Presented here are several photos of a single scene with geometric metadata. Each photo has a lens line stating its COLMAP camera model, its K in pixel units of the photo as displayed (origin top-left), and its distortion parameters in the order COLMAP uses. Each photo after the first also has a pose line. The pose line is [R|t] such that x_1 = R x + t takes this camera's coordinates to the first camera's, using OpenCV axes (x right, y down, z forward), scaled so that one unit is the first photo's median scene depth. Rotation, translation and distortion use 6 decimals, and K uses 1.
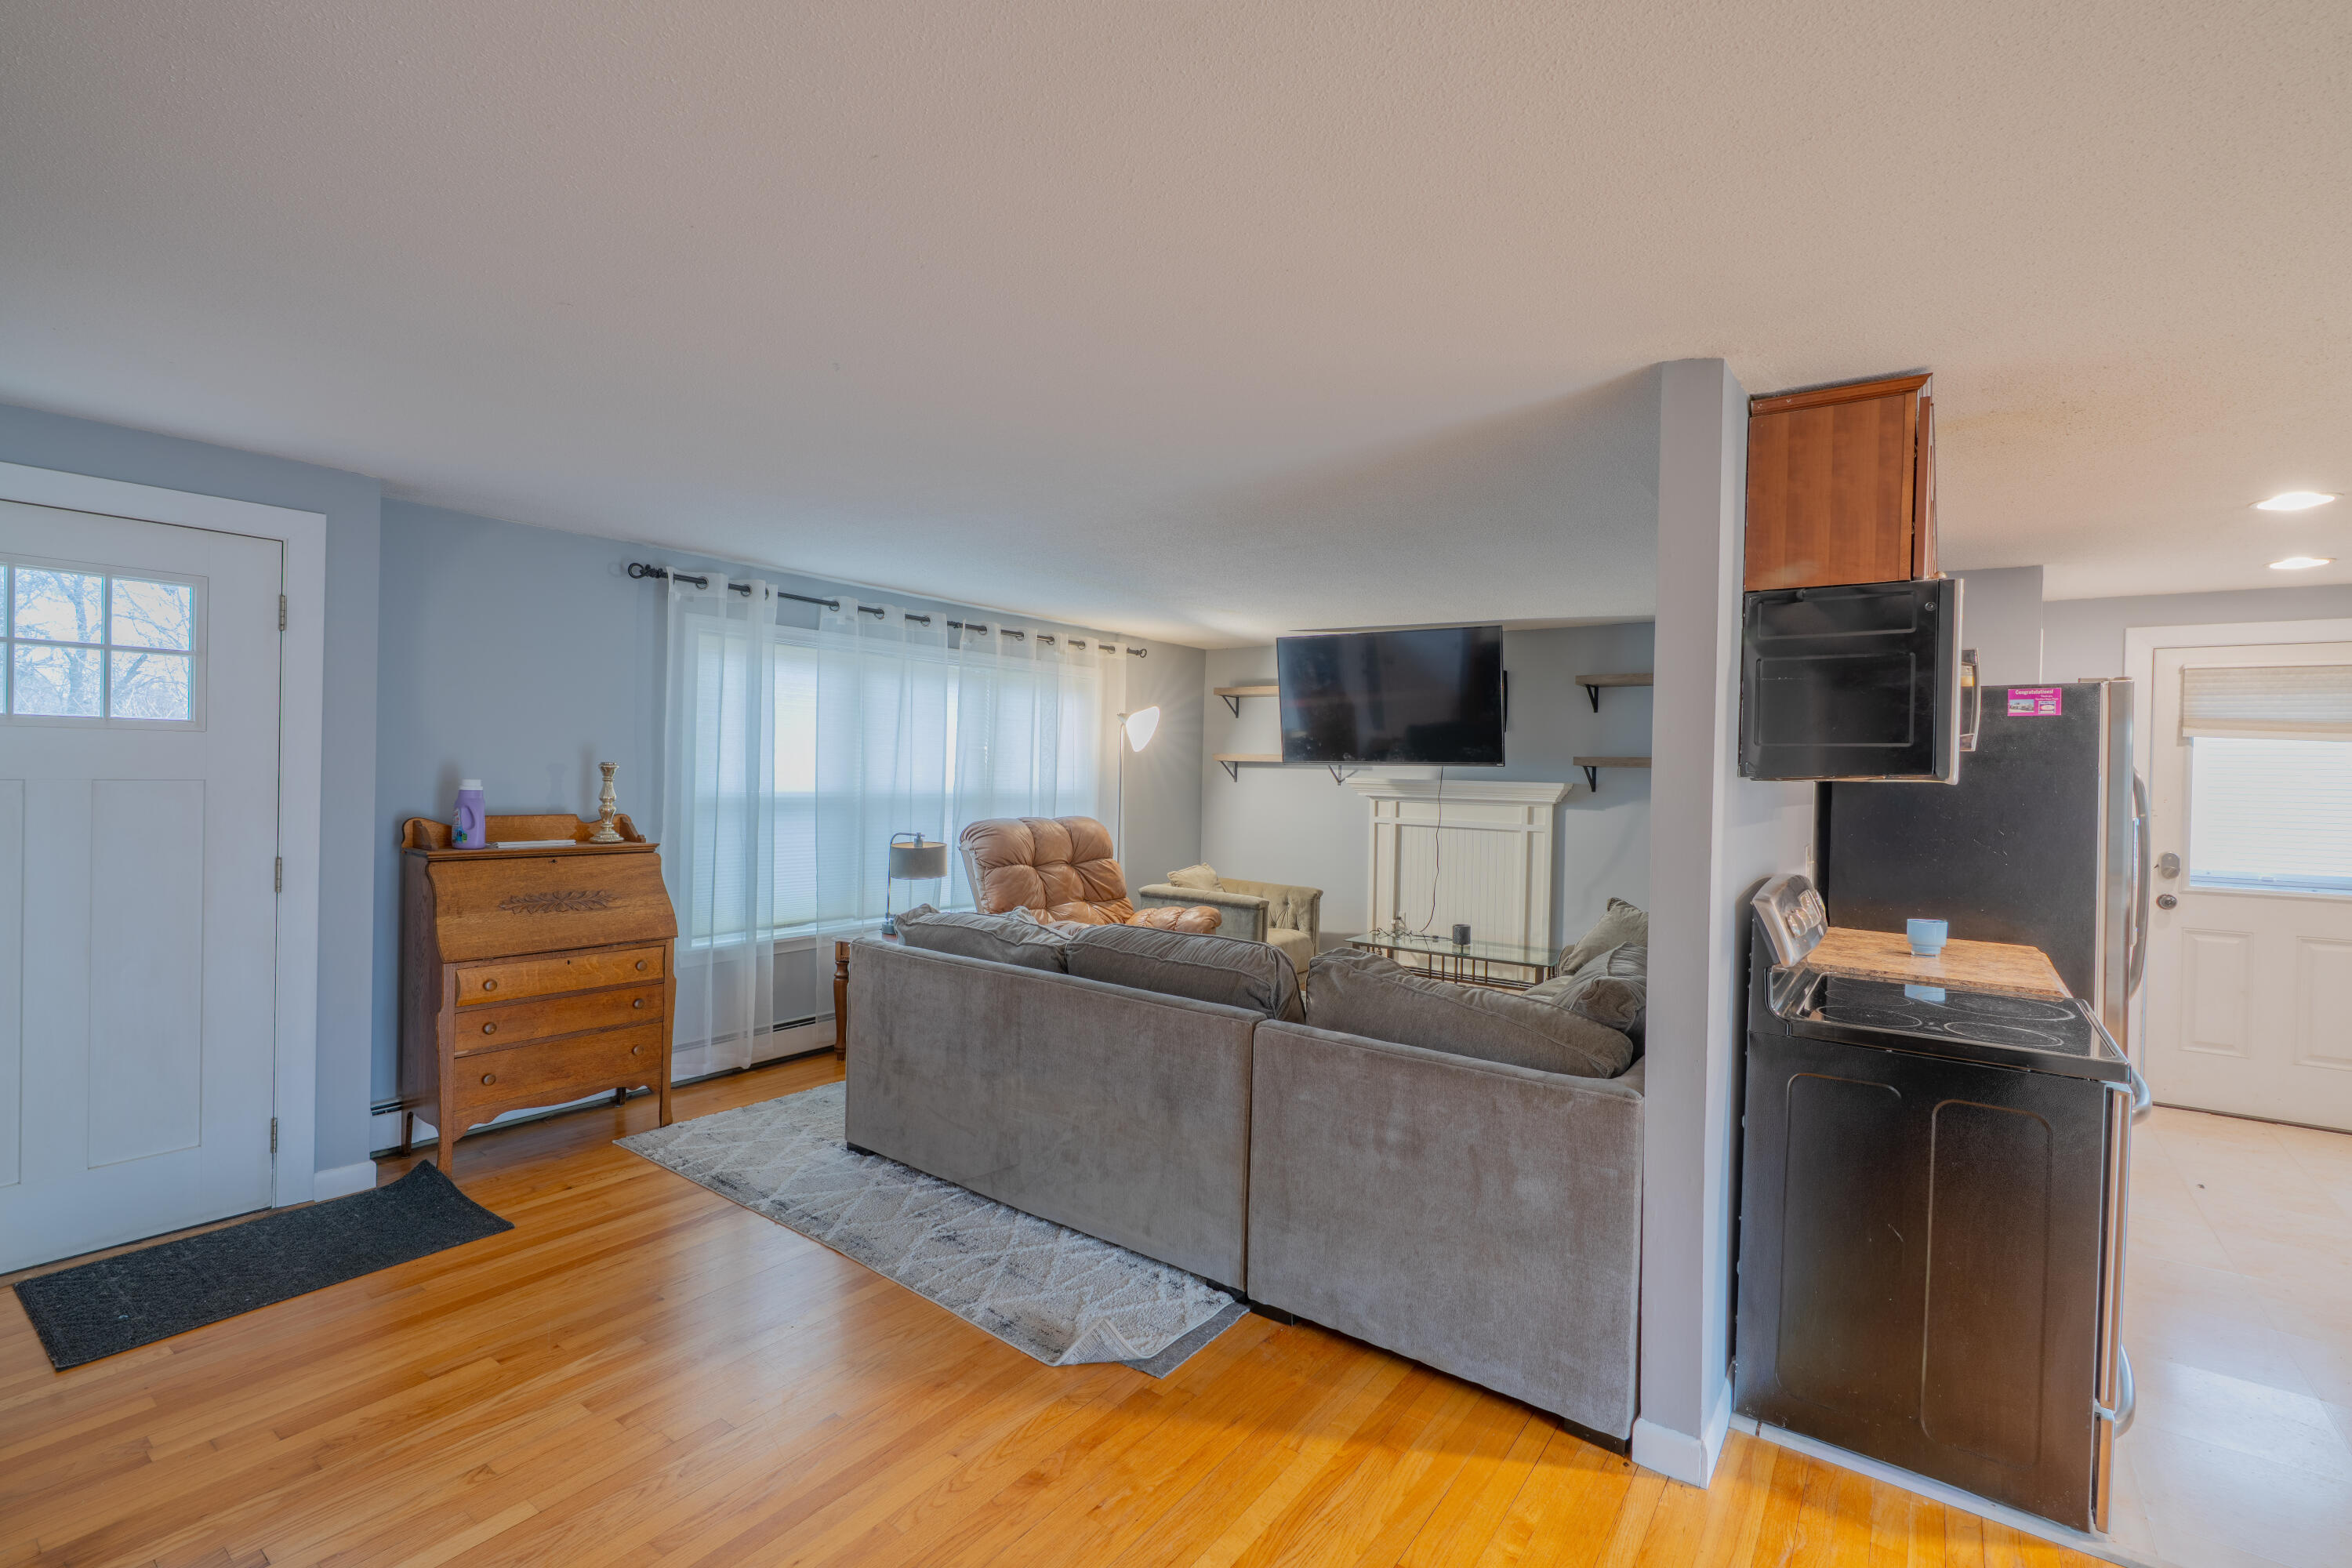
lens RADIAL K [[1052.3, 0, 1183.2], [0, 1052.3, 774.4], [0, 0, 1]] dist [-0.004690, 0.002232]
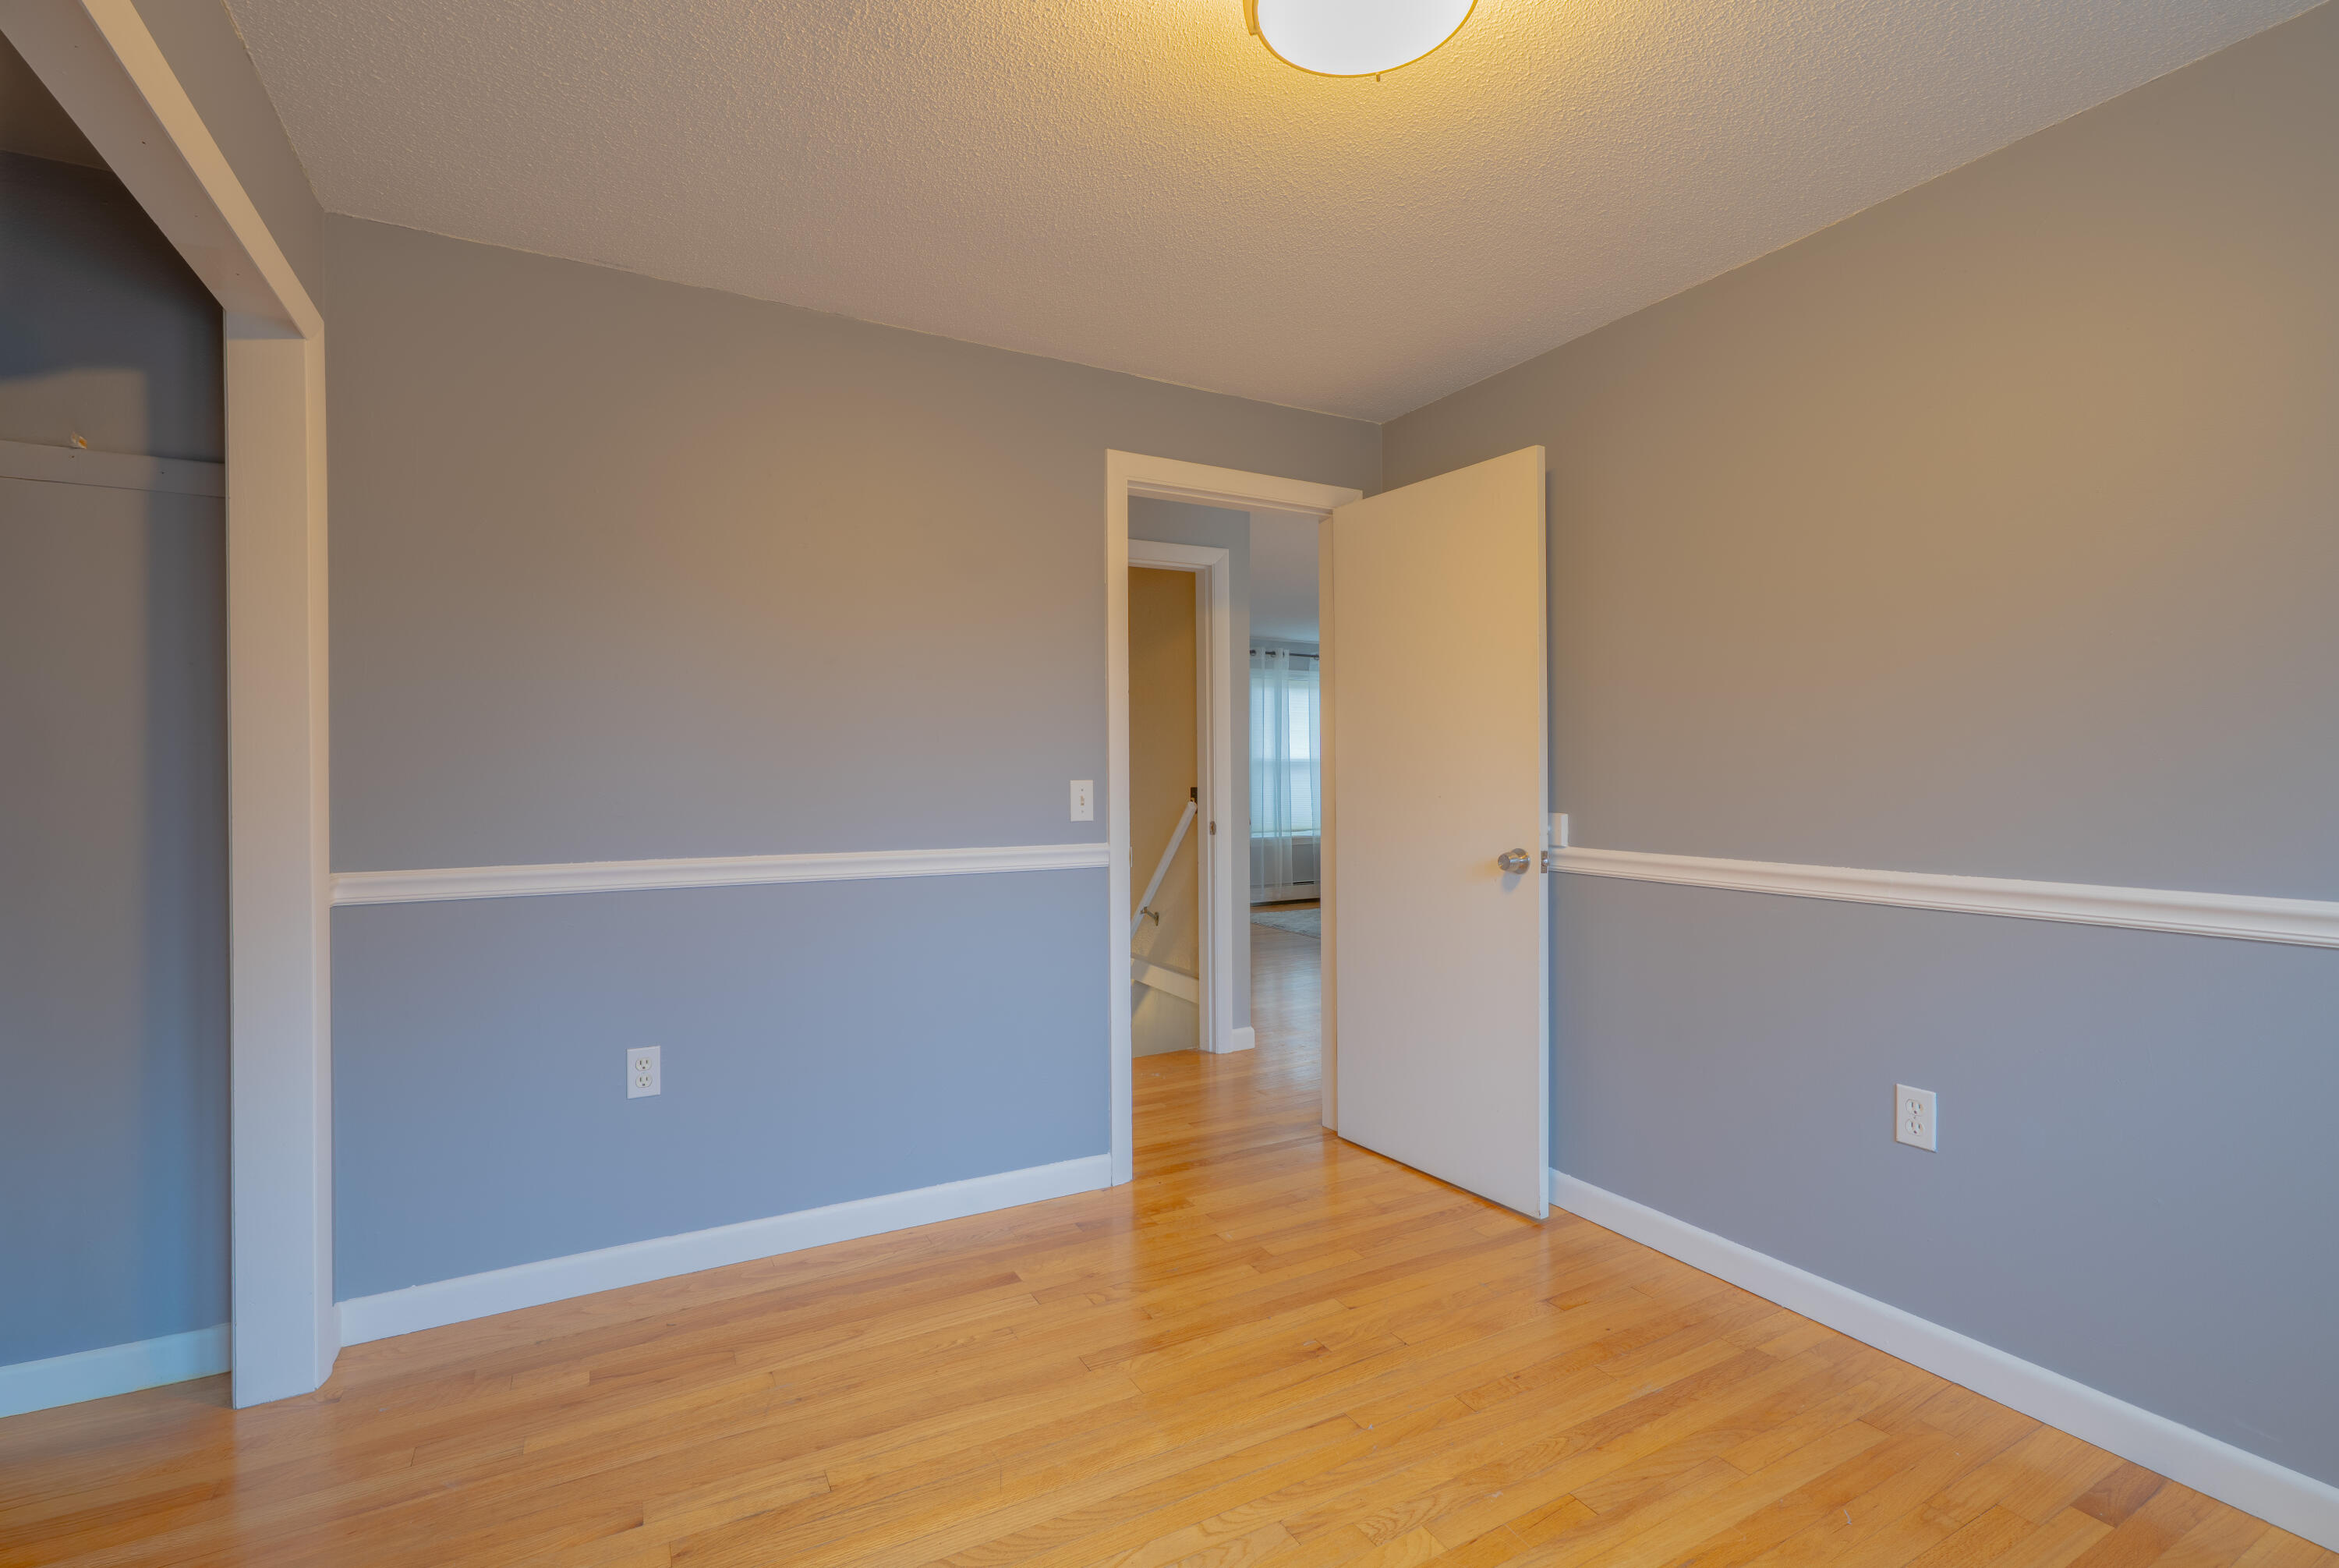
lens RADIAL K [[1046.5, 0, 1164.0], [0, 1046.5, 790.4], [0, 0, 1]] dist [-0.004690, 0.002232]
pose [[0.905764, -0.037767, -0.422097, 0.267389], [0.027431, 0.999157, -0.030536, 0.169139], [0.422894, 0.016080, 0.906036, -1.074470]]
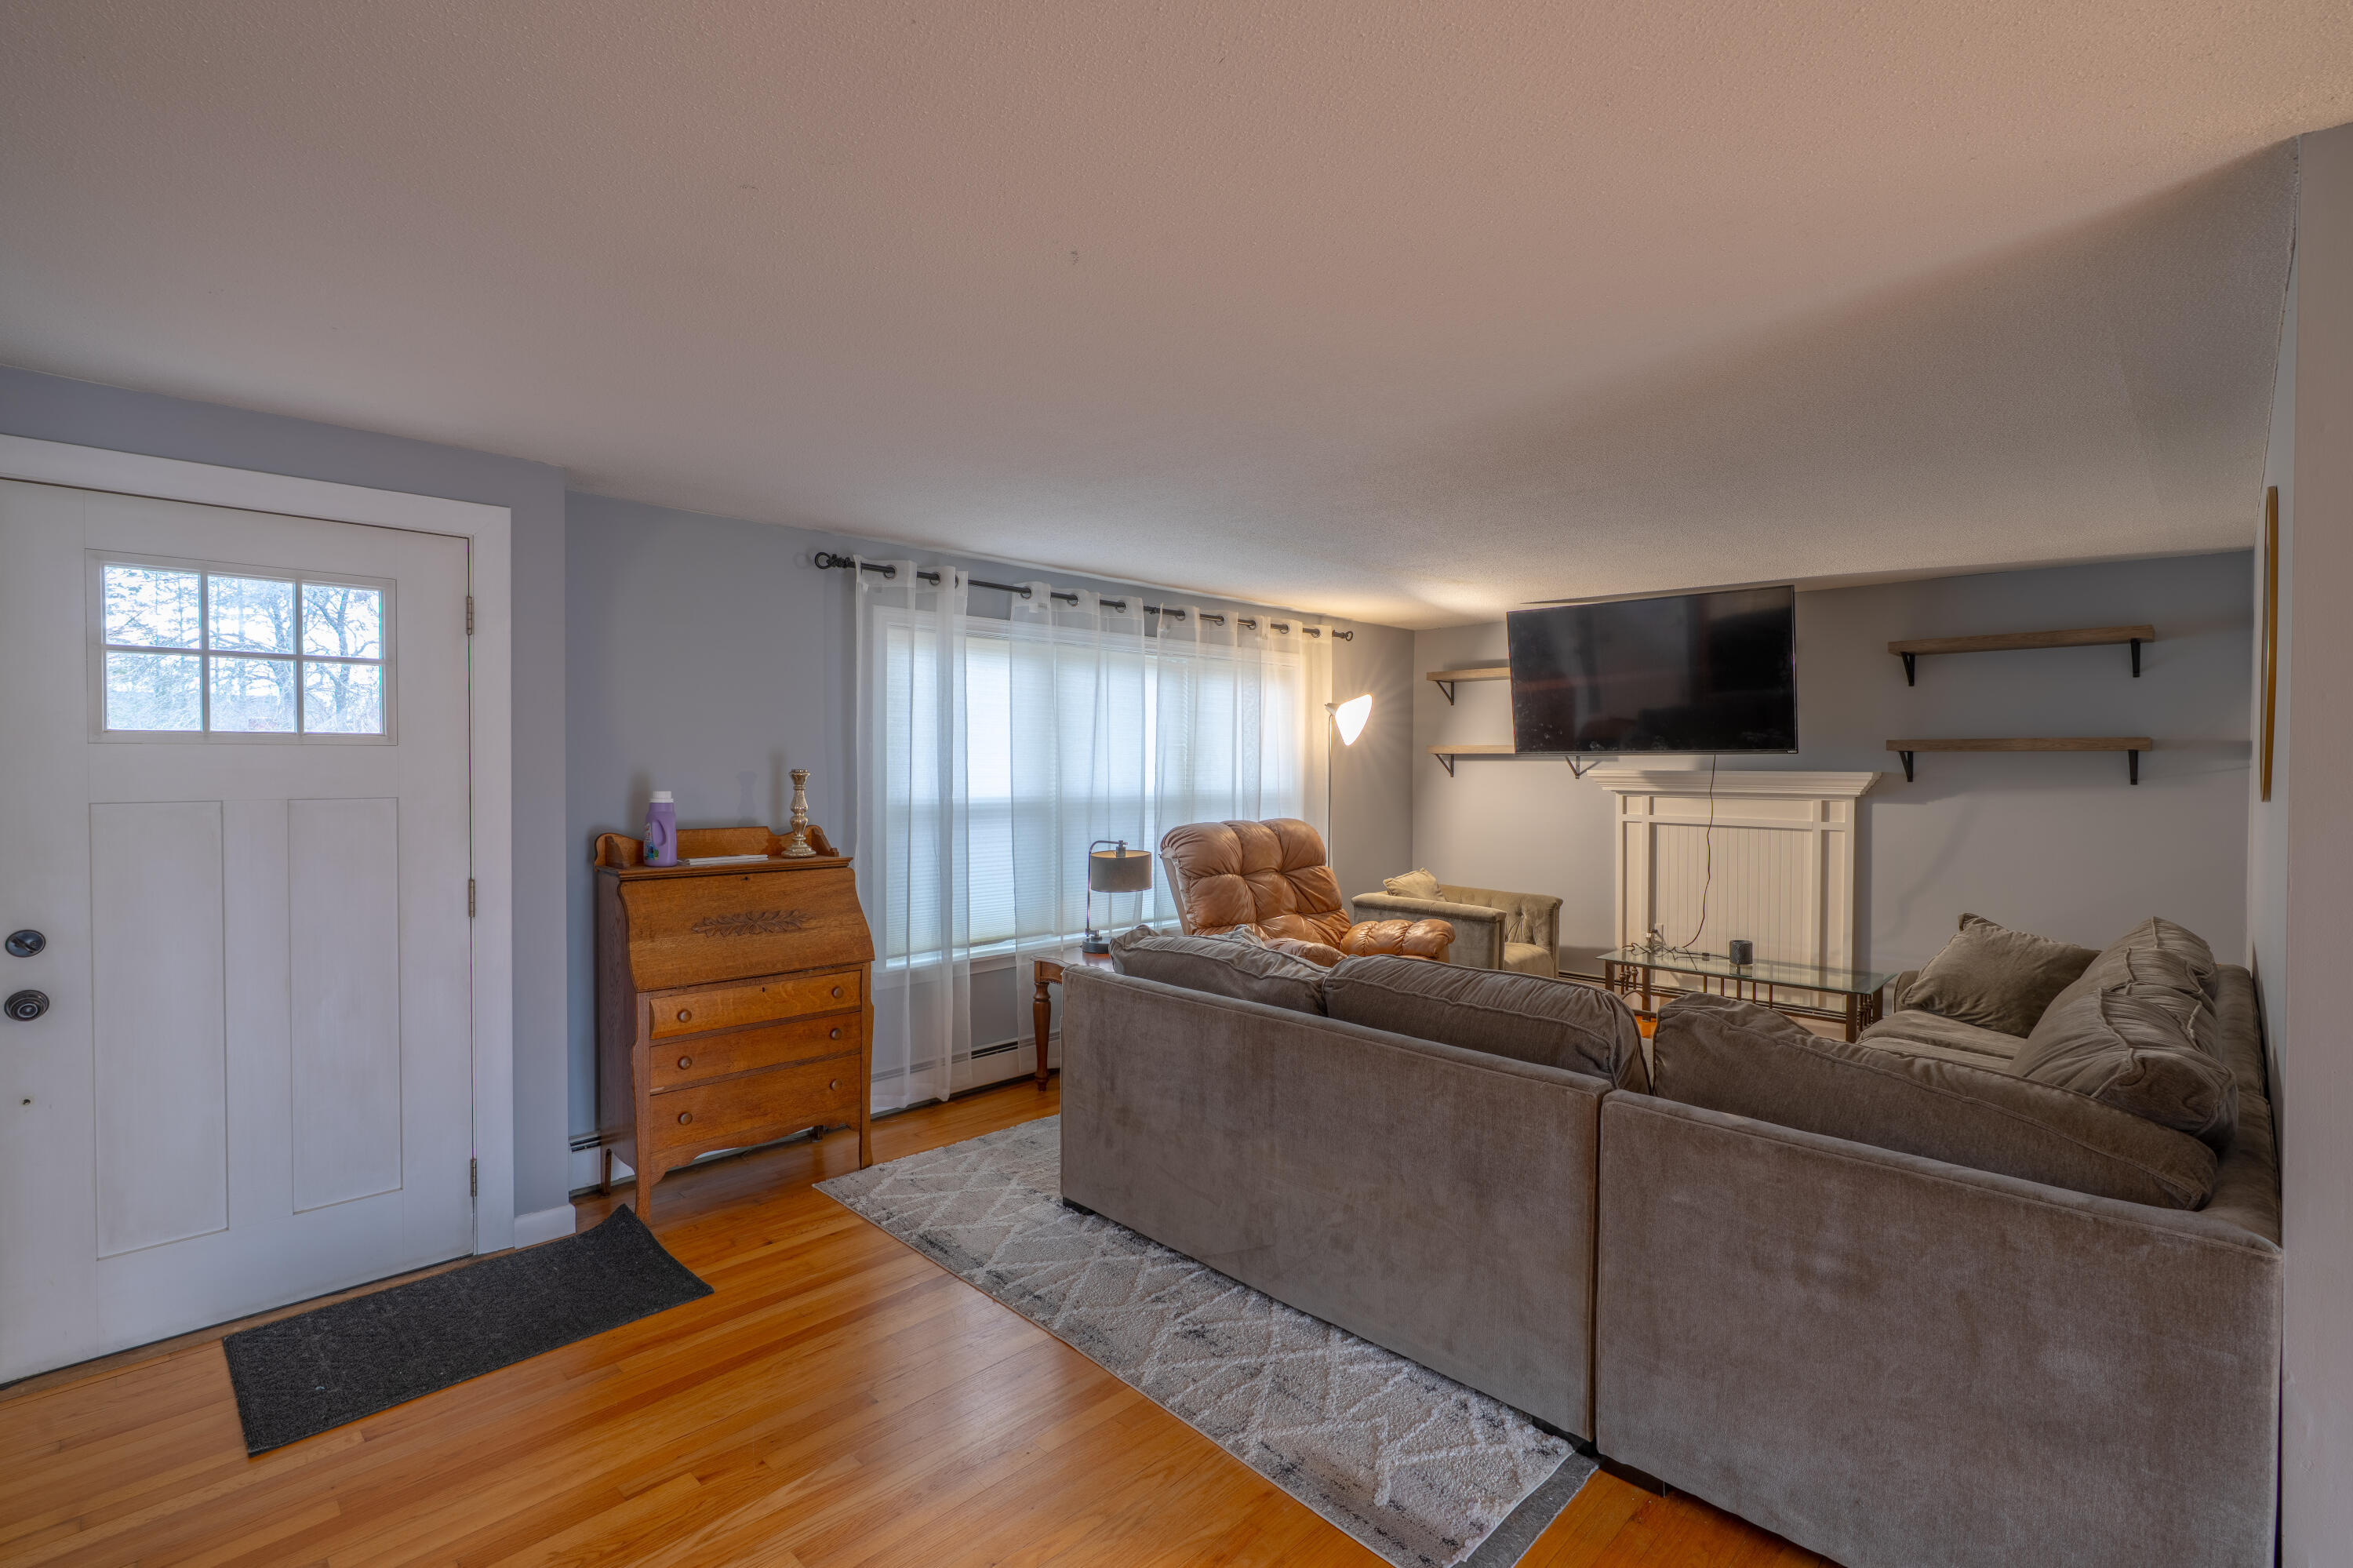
lens RADIAL K [[1052.7, 0, 1177.8], [0, 1052.7, 773.0], [0, 0, 1]] dist [-0.004690, 0.002232]
pose [[0.989038, -0.018095, -0.146549, -0.097607], [0.018646, 0.999823, 0.002387, -0.005216], [0.146479, -0.005094, 0.989201, 0.159277]]
